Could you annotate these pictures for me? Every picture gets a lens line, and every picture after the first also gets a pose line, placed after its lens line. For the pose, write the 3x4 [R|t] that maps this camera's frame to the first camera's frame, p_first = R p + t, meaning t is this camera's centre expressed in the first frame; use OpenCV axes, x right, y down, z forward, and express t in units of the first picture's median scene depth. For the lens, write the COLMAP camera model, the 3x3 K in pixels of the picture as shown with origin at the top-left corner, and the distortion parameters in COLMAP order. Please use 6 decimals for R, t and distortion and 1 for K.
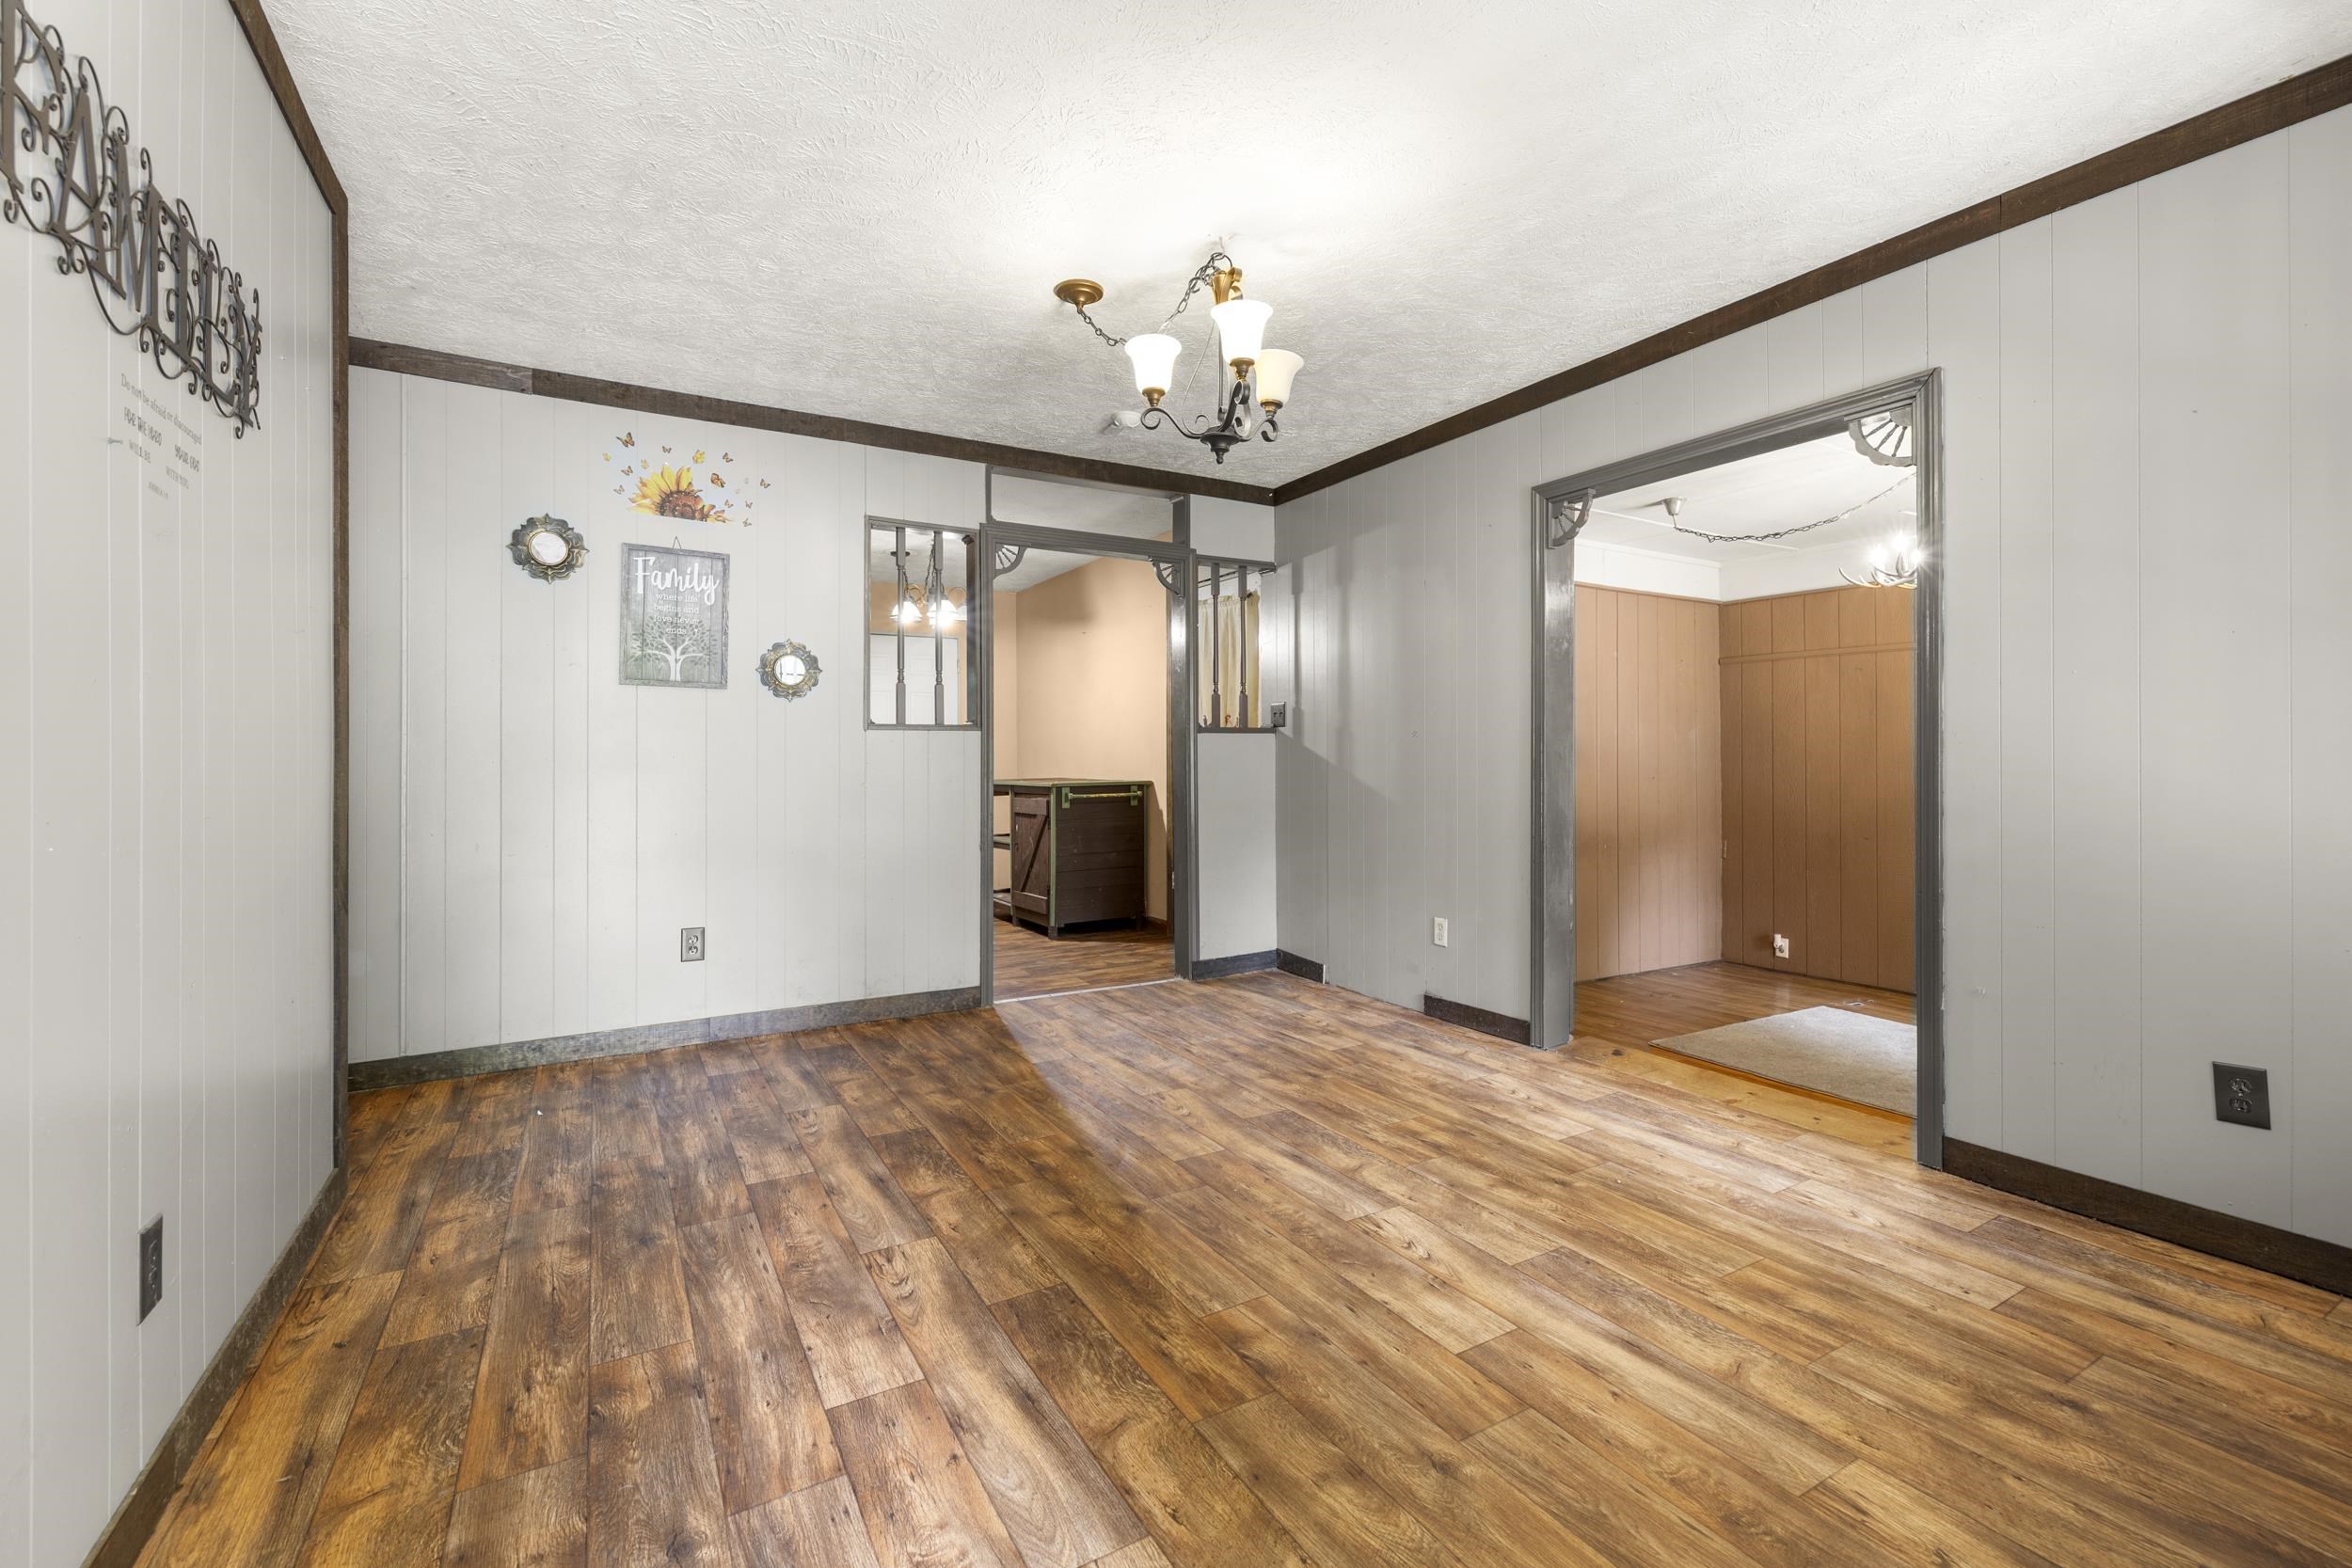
lens RADIAL K [[992.7, 0, 1176.3], [0, 992.7, 764.2], [0, 0, 1]] dist [0.000693, 0.000373]
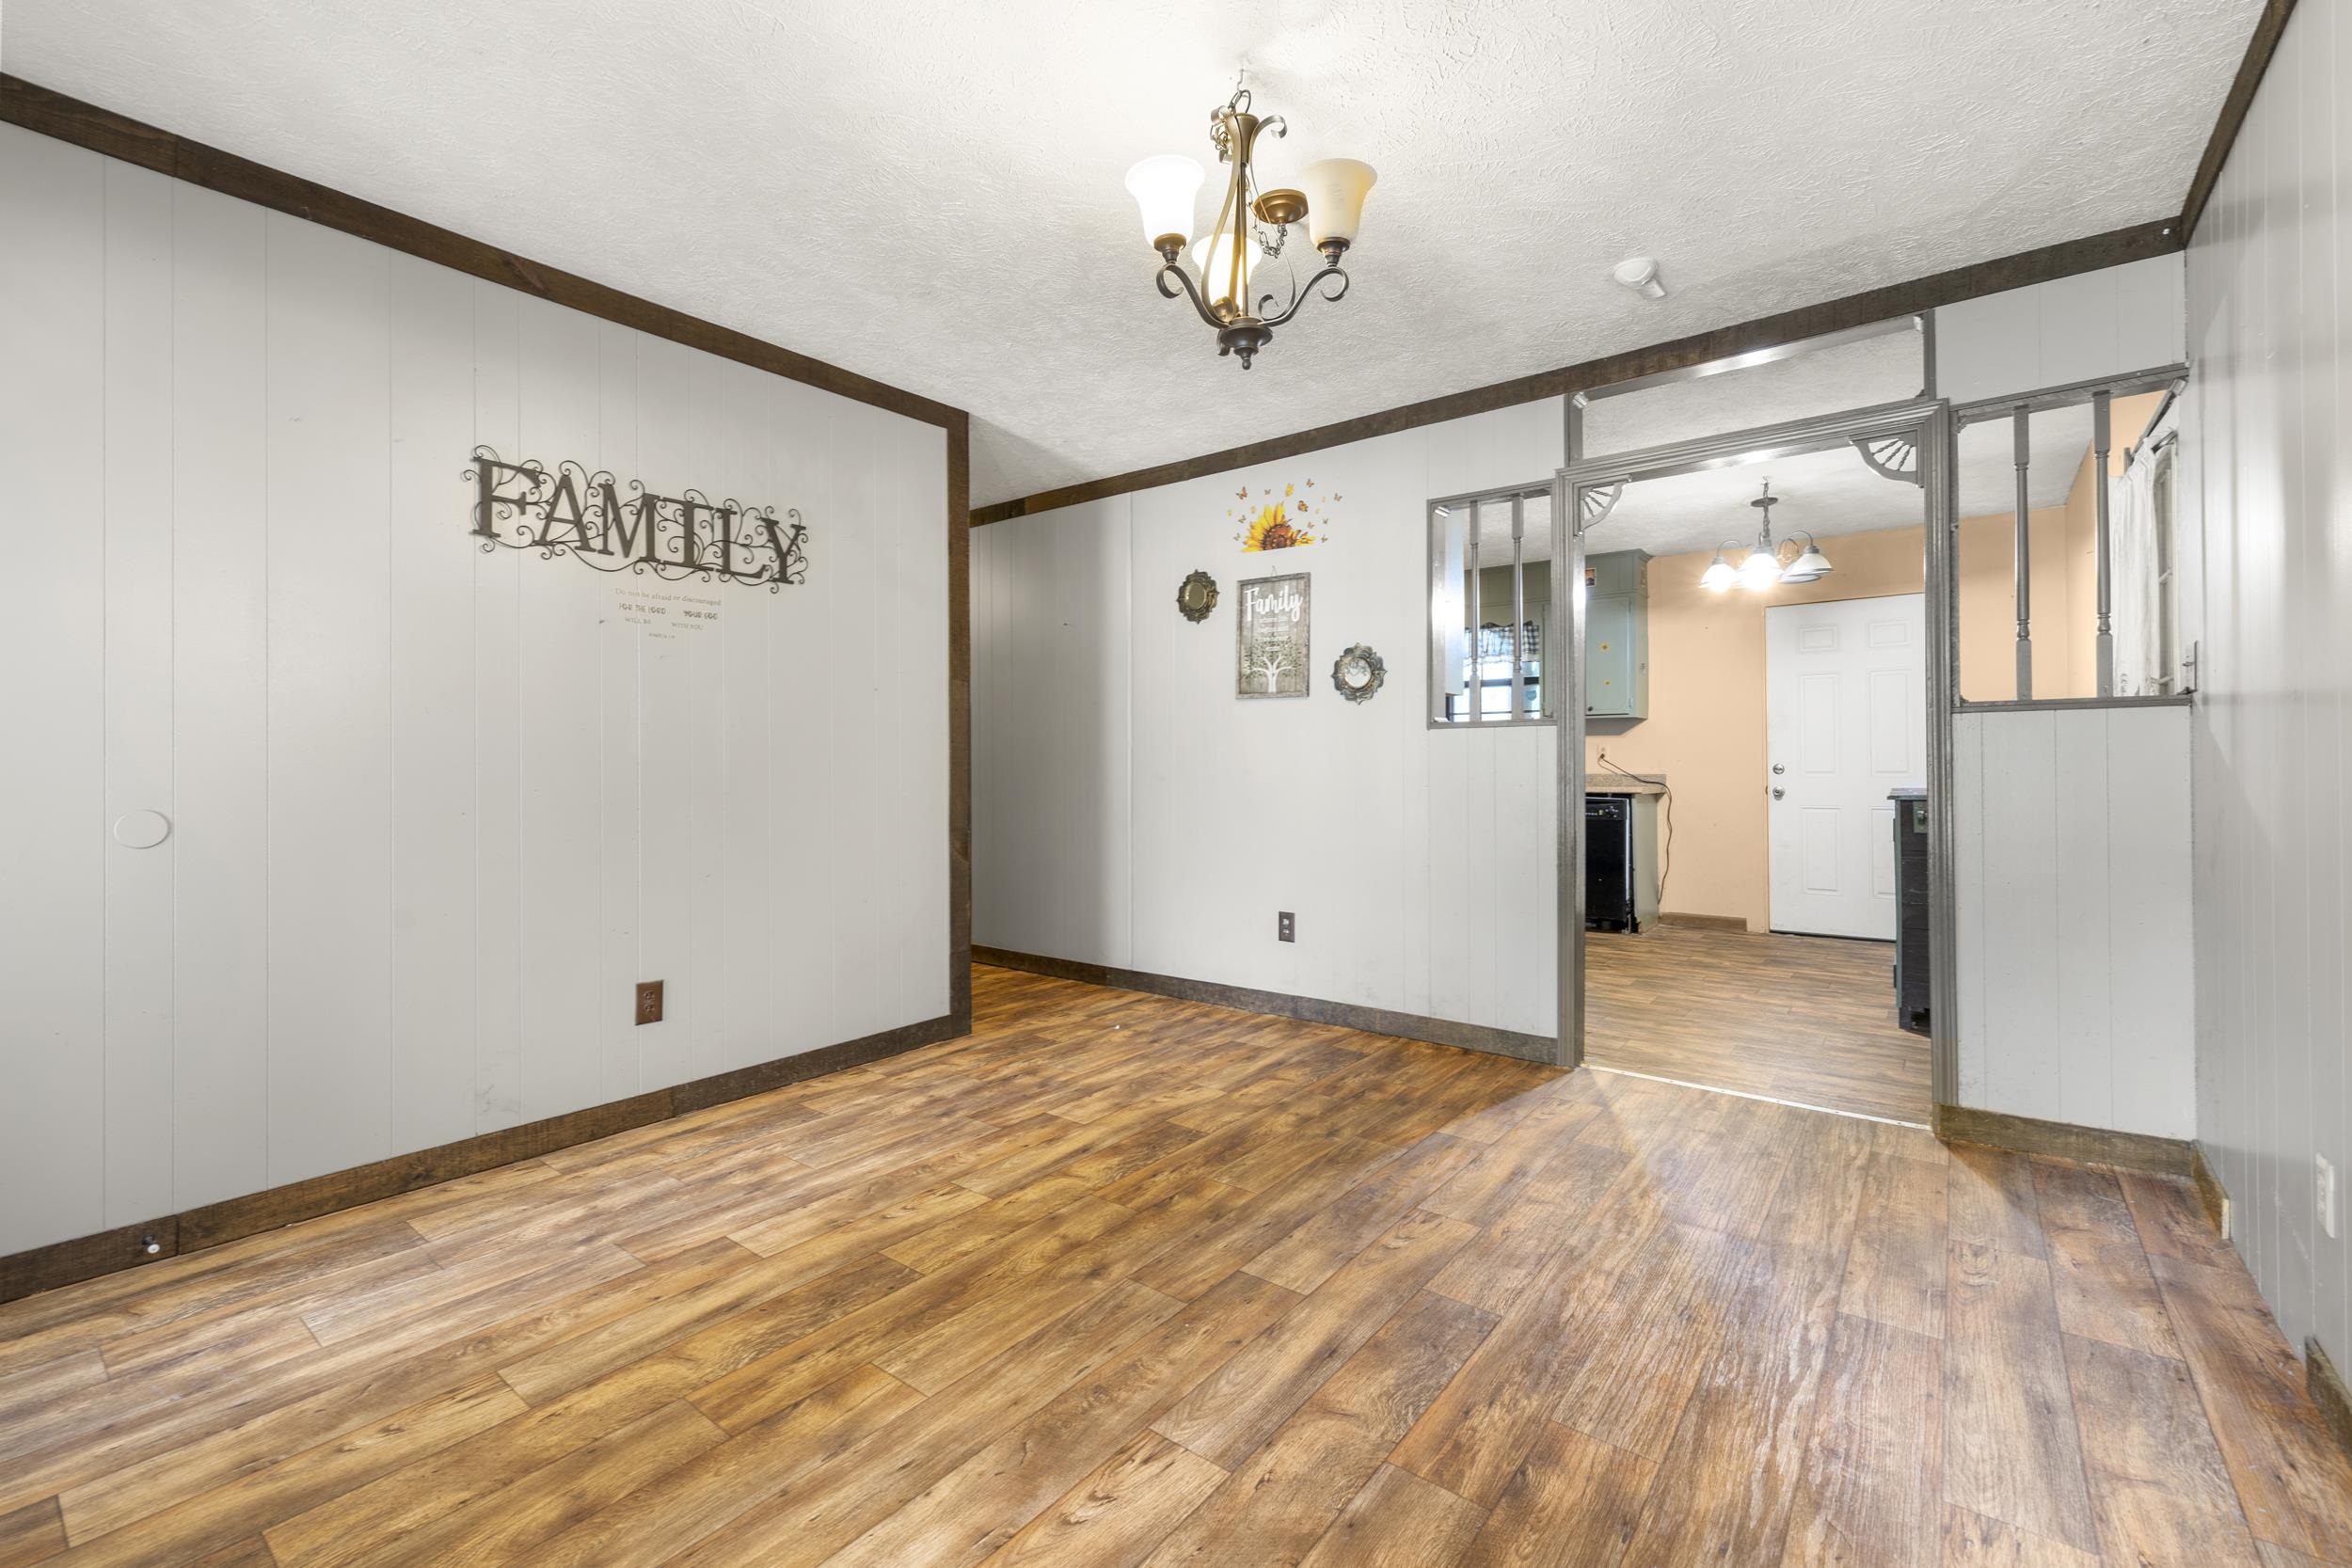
lens RADIAL K [[992.7, 0, 1176.3], [0, 992.7, 764.2], [0, 0, 1]] dist [0.000693, 0.000373]
pose [[0.369380, -0.000645, -0.929278, 0.727147], [-0.000582, 0.999999, -0.000925, -0.001059], [0.929278, 0.000882, 0.369379, 0.675009]]
